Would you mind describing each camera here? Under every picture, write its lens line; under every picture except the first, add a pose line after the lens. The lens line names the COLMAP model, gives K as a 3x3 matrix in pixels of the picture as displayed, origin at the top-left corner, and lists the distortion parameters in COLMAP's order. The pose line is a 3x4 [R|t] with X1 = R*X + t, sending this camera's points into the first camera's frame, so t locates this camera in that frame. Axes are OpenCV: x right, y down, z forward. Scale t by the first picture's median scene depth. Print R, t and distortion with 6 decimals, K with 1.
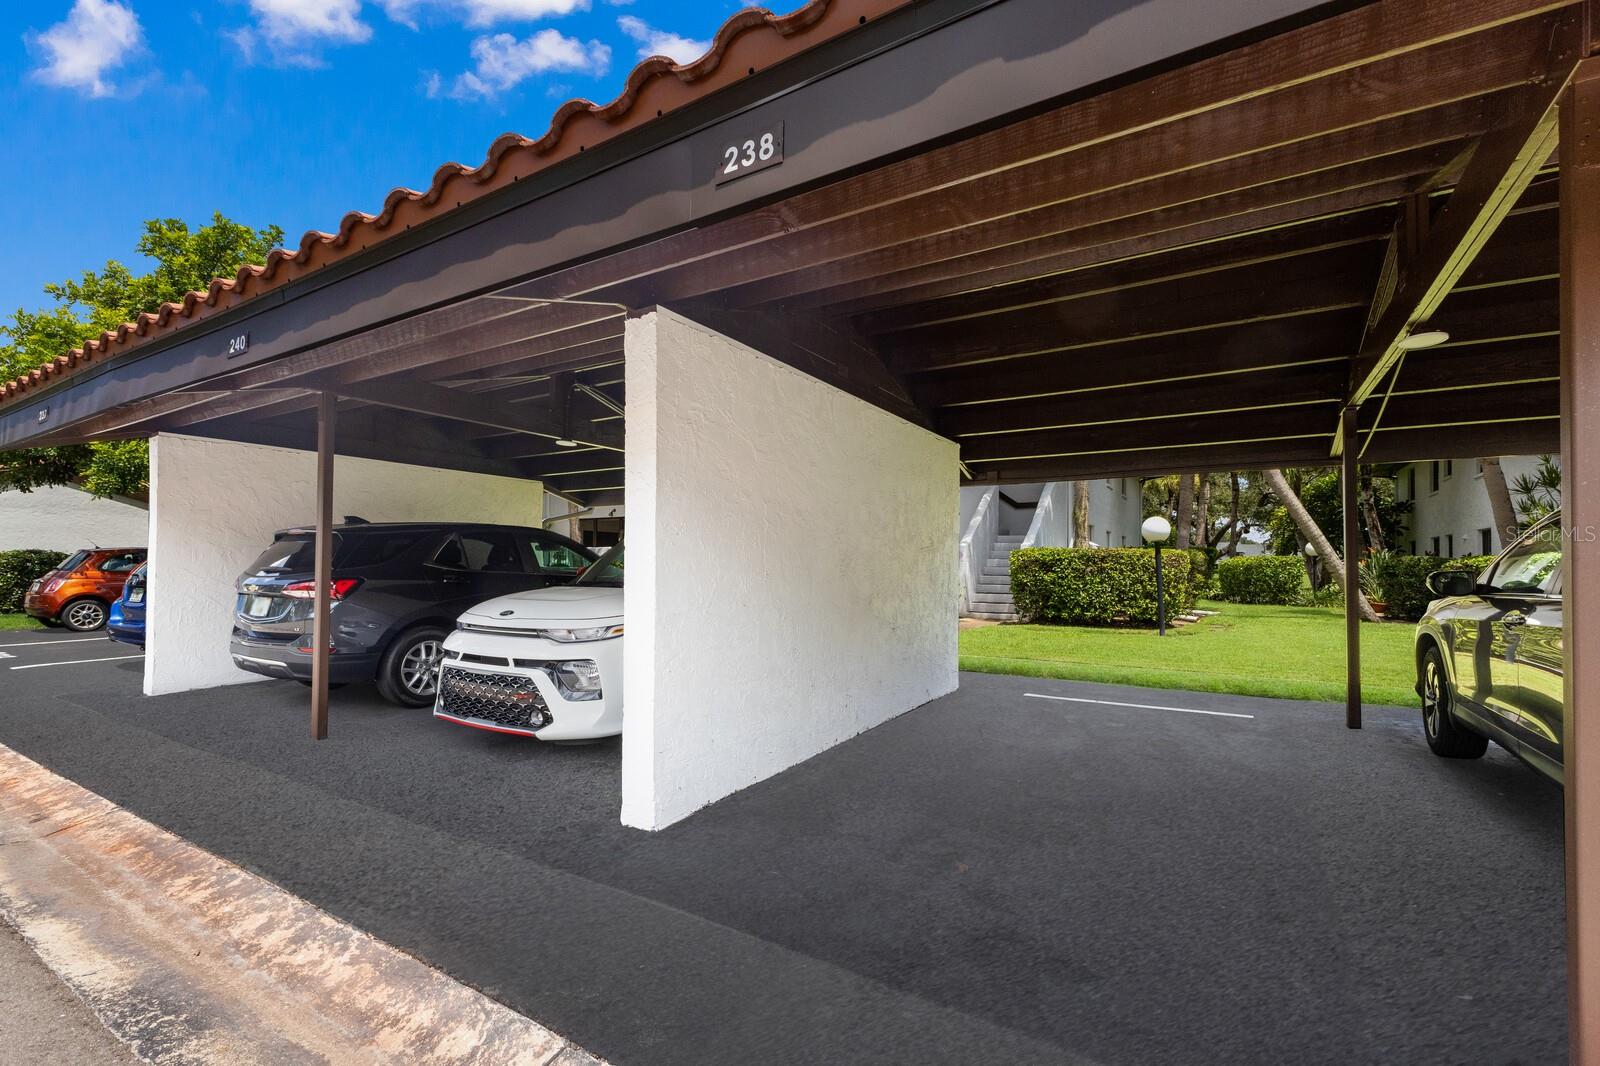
lens RADIAL K [[701.4, 0, 799.1], [0, 701.4, 544.9], [0, 0, 1]] dist [0.000564, 0.000013]
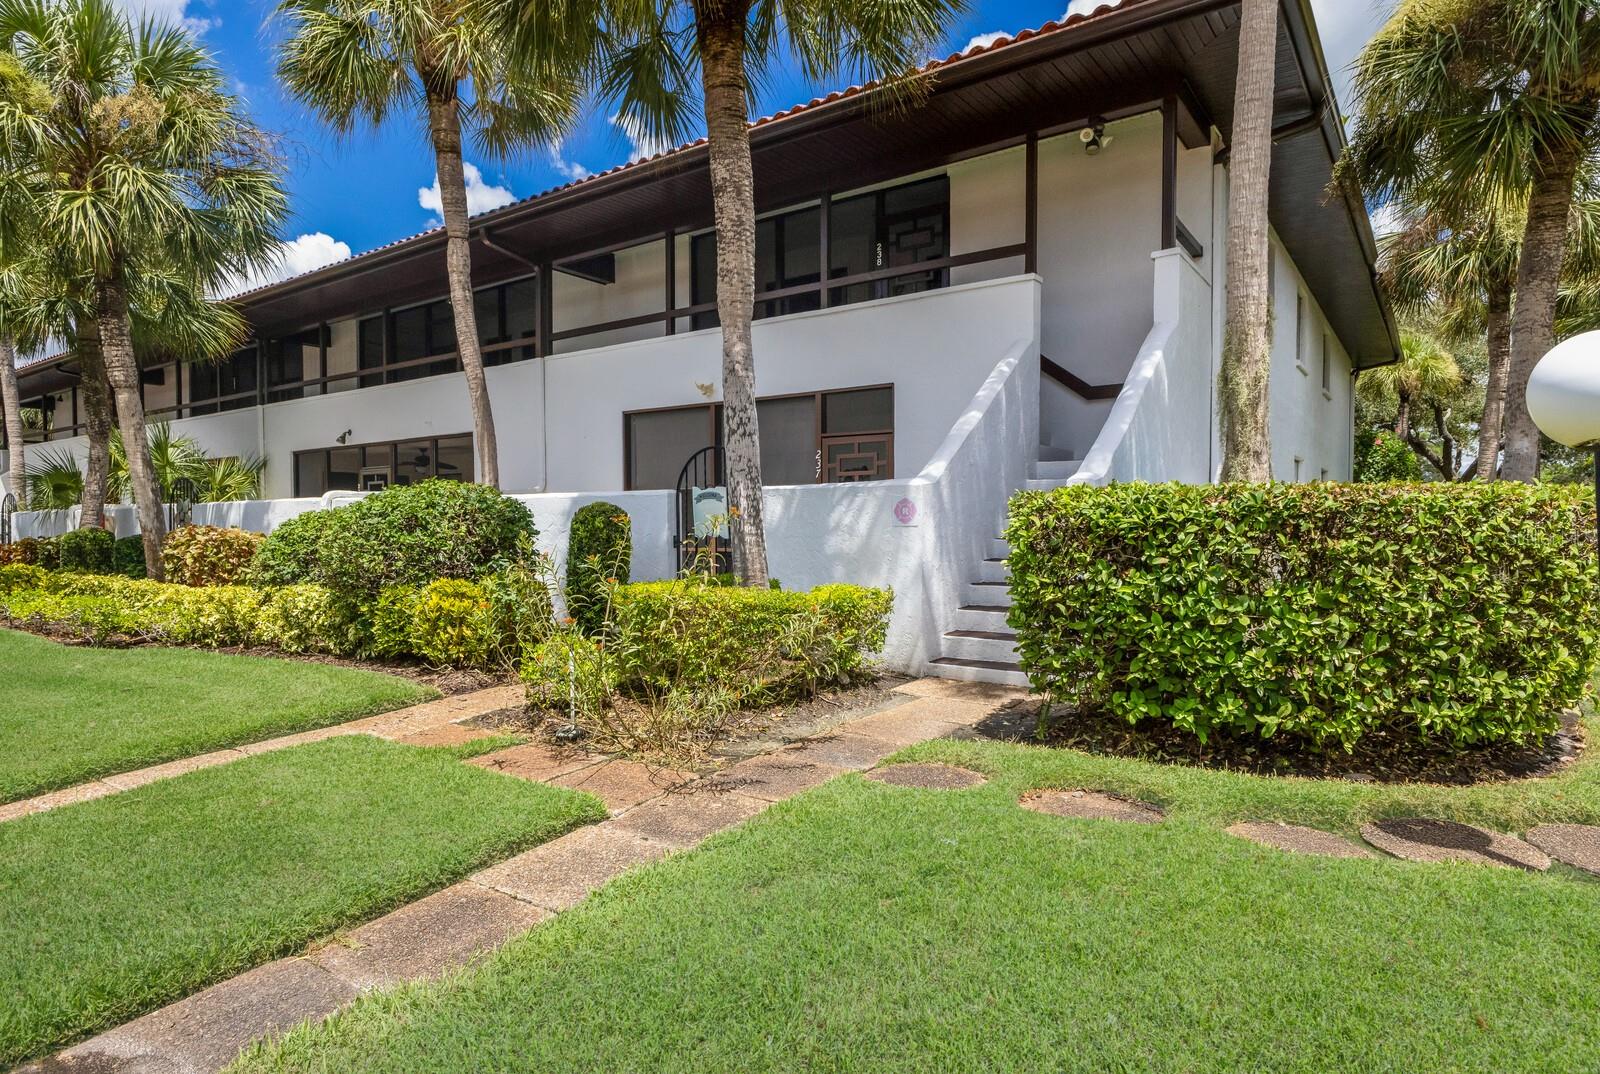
lens RADIAL K [[913.1, 0, 800.9], [0, 913.1, 537.0], [0, 0, 1]] dist [0.002874, 0.000217]
pose [[0.997996, -0.005406, -0.063040, 0.245725], [0.008240, 0.998963, 0.044787, 0.008236], [0.062733, -0.045217, 0.997006, 0.620463]]
